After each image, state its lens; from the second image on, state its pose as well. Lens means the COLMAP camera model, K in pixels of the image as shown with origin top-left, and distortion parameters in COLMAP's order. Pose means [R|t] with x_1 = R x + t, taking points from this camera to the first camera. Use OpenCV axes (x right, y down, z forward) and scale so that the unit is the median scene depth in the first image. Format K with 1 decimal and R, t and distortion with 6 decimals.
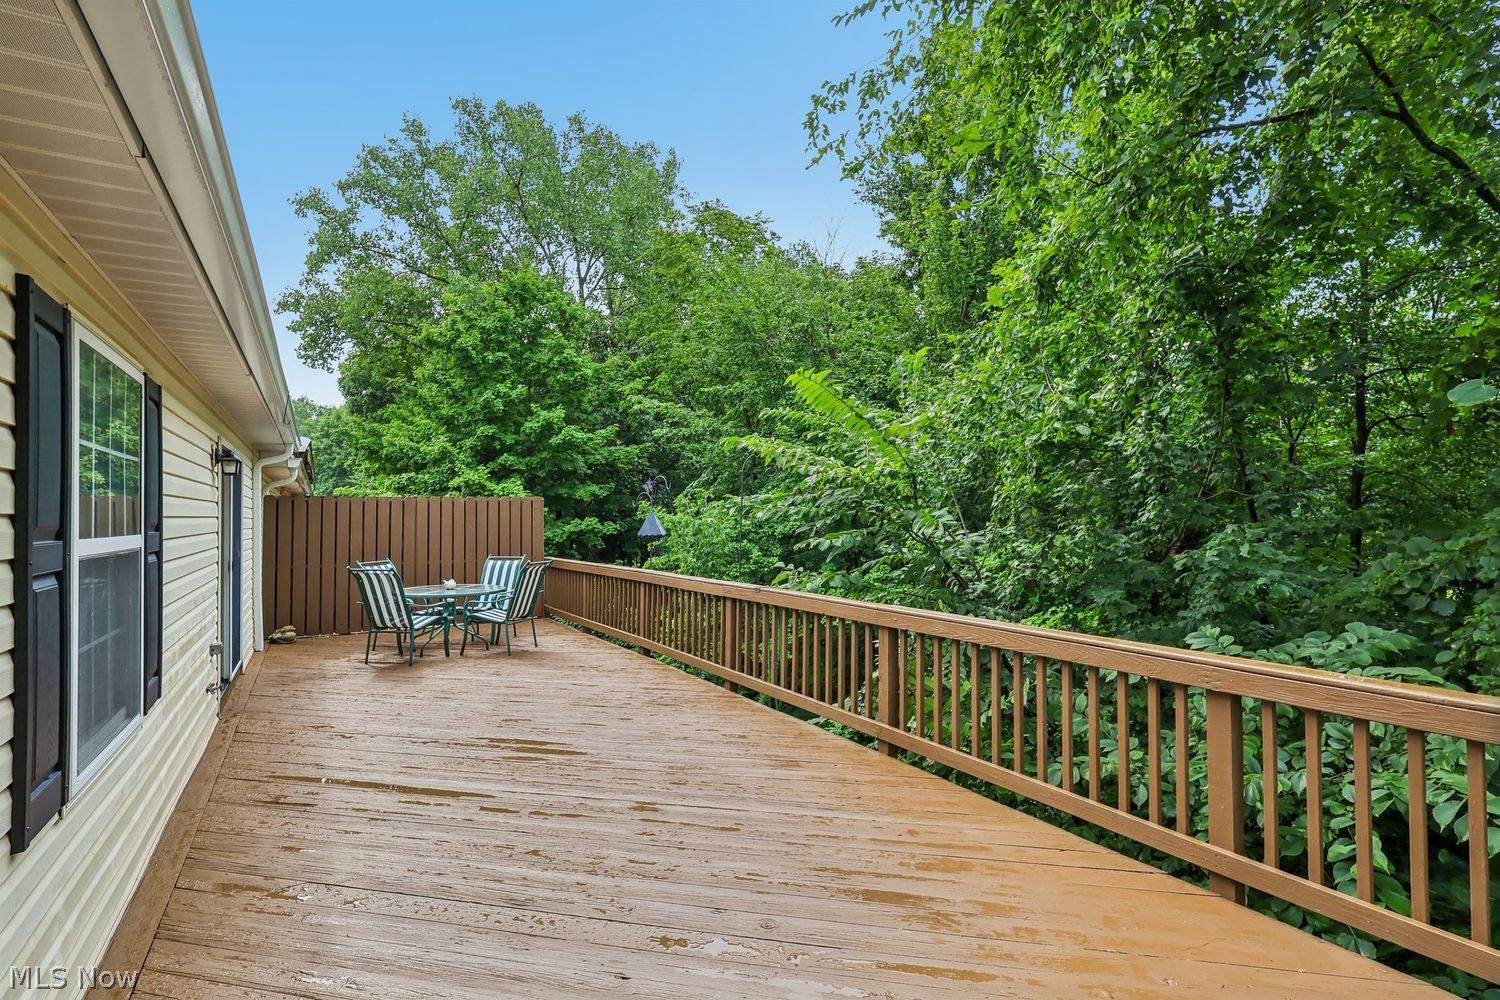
lens RADIAL K [[691.6, 0, 741.6], [0, 691.6, 501.7], [0, 0, 1]] dist [0.000619, -0.000280]
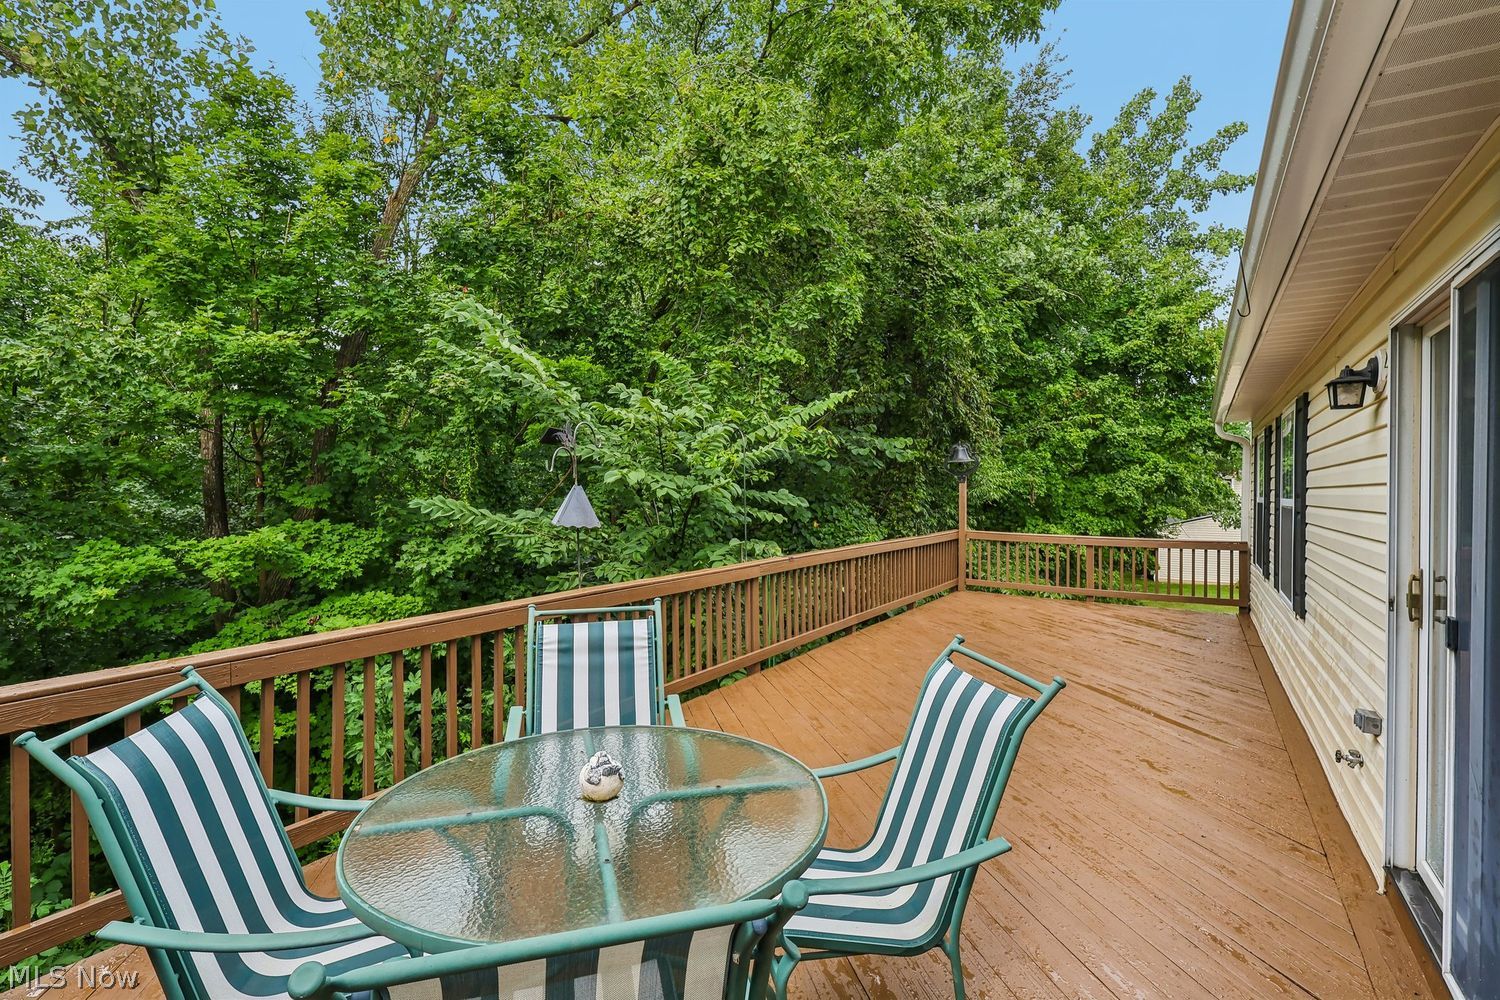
lens RADIAL K [[691.6, 0, 741.6], [0, 691.6, 501.7], [0, 0, 1]] dist [0.000619, -0.000280]
pose [[-0.429626, -0.008341, 0.902969, -1.026629], [-0.010612, 0.999935, 0.004188, 0.033662], [-0.902945, -0.007783, -0.429686, 1.668367]]
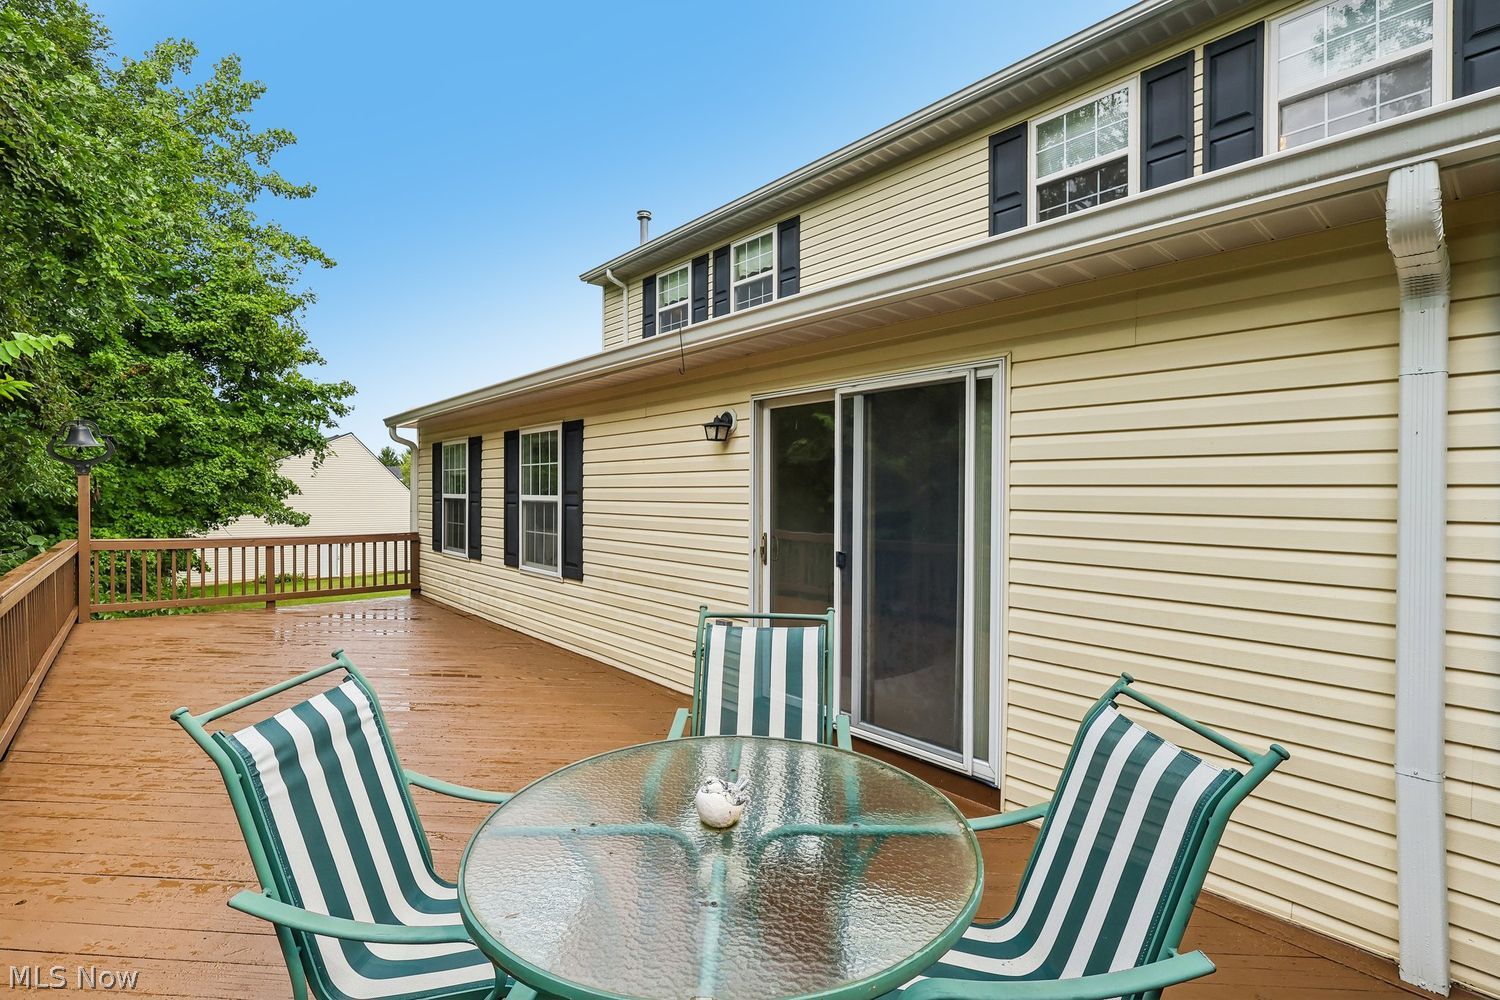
lens RADIAL K [[691.6, 0, 741.6], [0, 691.6, 501.7], [0, 0, 1]] dist [0.000619, -0.000280]
pose [[-0.987193, 0.000664, -0.159530, -0.624132], [0.000264, 0.999997, 0.002527, 0.034127], [0.159531, 0.002452, -0.987190, 1.911424]]
